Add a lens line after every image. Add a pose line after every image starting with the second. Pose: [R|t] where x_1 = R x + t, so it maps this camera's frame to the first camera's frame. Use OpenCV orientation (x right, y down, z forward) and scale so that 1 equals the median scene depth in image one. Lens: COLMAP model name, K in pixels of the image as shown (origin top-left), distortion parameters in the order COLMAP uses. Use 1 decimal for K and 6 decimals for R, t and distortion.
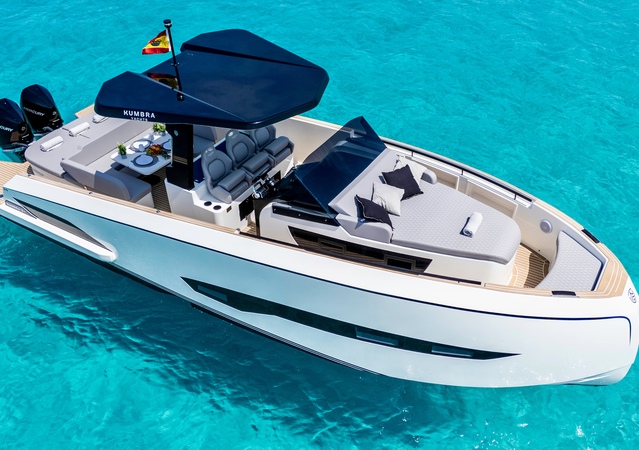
lens RADIAL K [[608.3, 0, 319.5], [0, 608.3, 225.0], [0, 0, 1]] dist [0.034149, -0.000926]
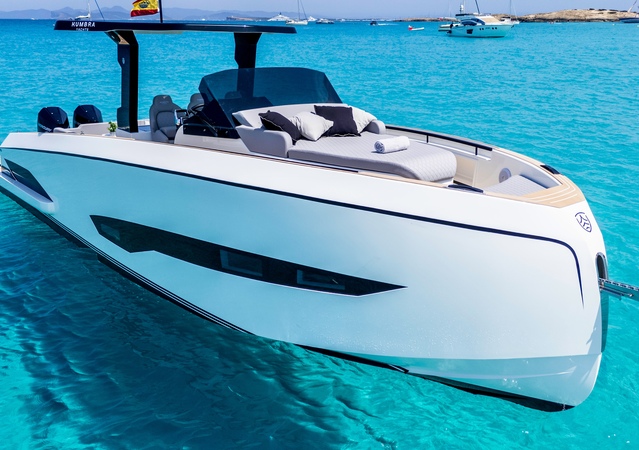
lens RADIAL K [[608.3, 0, 319.5], [0, 608.3, 225.0], [0, 0, 1]] dist [0.034149, -0.000926]
pose [[0.951684, 0.122526, -0.281577, 0.360281], [-0.214520, 0.921376, -0.324110, 0.332538], [0.219727, 0.368854, 0.903143, 0.294666]]
